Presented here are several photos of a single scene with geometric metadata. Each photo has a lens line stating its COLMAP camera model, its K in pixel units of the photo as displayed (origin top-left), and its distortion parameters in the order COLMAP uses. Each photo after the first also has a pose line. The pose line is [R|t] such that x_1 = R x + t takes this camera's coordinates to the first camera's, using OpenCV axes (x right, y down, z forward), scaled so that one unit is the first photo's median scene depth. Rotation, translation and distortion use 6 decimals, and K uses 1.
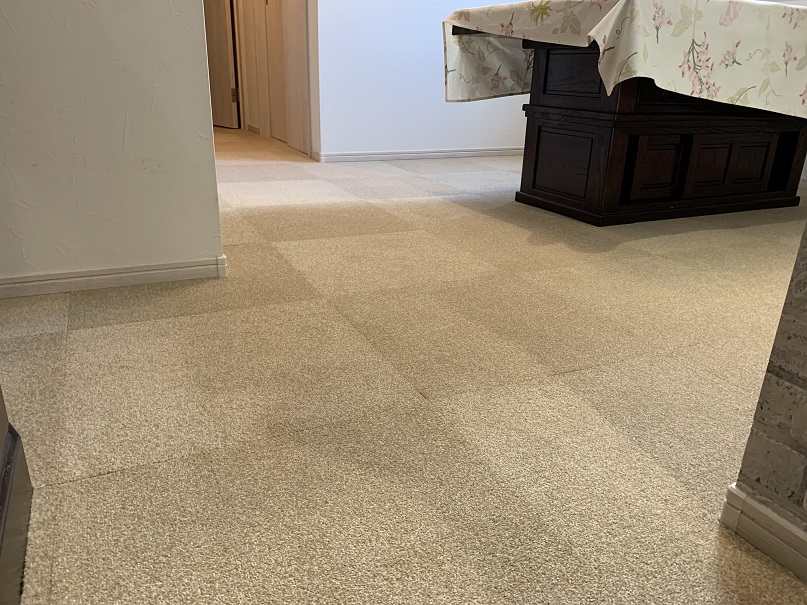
lens RADIAL K [[620.0, 0, 405.1], [0, 620.0, 305.3], [0, 0, 1]] dist [0.034517, -0.038342]
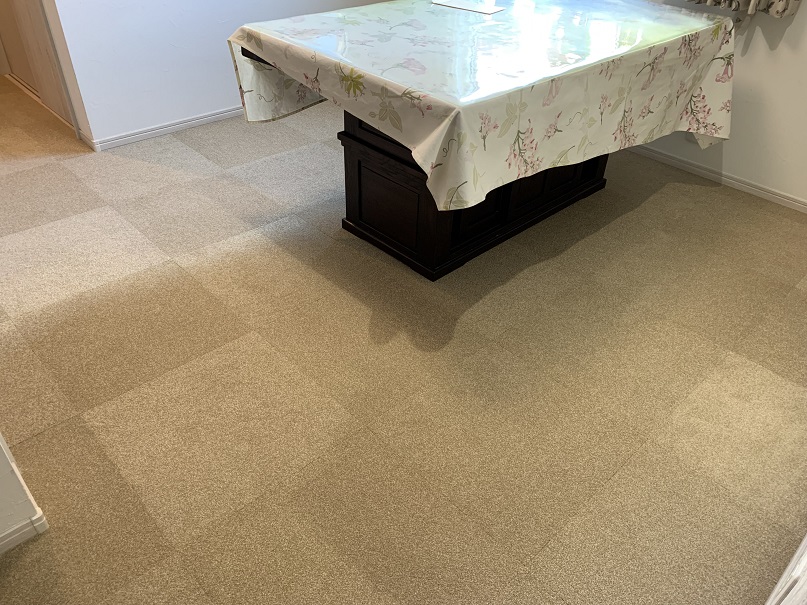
lens RADIAL K [[620.0, 0, 405.1], [0, 620.0, 305.3], [0, 0, 1]] dist [0.034517, -0.038342]
pose [[0.951470, -0.178637, 0.250587, 0.016692], [0.096851, 0.946720, 0.307150, -0.408587], [-0.292104, -0.267974, 0.918077, 0.105489]]
